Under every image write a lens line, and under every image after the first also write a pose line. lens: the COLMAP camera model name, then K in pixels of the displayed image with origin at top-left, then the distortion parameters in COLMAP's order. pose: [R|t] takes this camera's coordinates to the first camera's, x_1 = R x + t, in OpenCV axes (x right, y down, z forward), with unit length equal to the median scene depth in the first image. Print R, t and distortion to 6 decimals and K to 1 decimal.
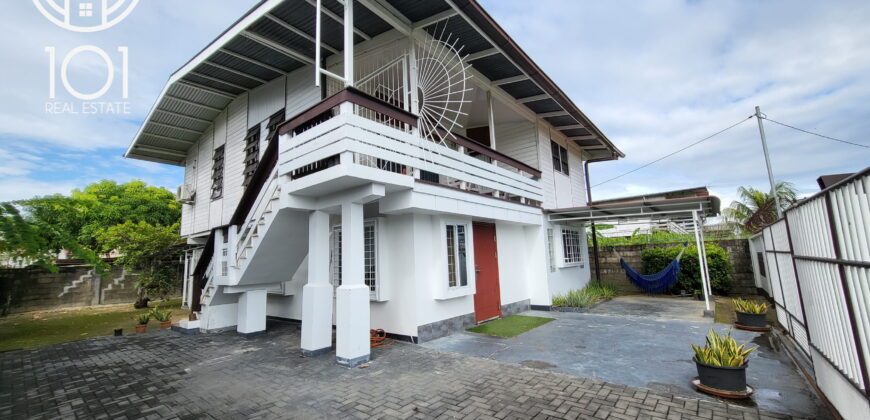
lens RADIAL K [[346.3, 0, 435.2], [0, 346.3, 212.9], [0, 0, 1]] dist [-0.000946, 0.000205]
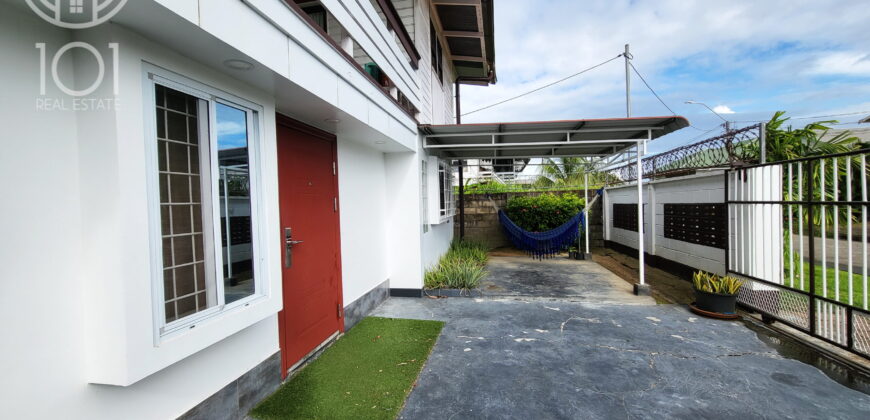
lens RADIAL K [[346.3, 0, 433.1], [0, 346.3, 214.8], [0, 0, 1]] dist [-0.000946, 0.000205]
pose [[0.881542, -0.003086, 0.472096, 0.065968], [-0.068126, 0.988681, 0.133673, 0.060326], [-0.467165, -0.150000, 0.871353, 0.482936]]
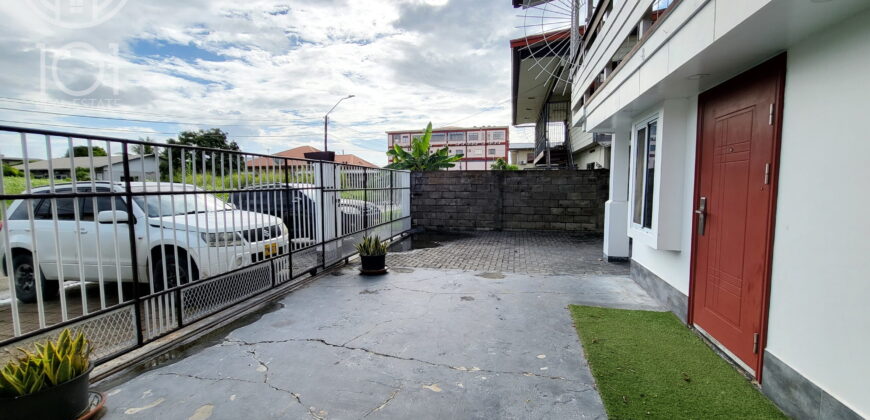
lens RADIAL K [[346.3, 0, 426.8], [0, 346.3, 211.1], [0, 0, 1]] dist [-0.000946, 0.000205]
pose [[-0.905337, 0.062773, -0.420030, 0.512658], [0.087557, 0.995357, -0.039967, 0.124425], [0.415571, -0.072961, -0.906630, 1.045481]]
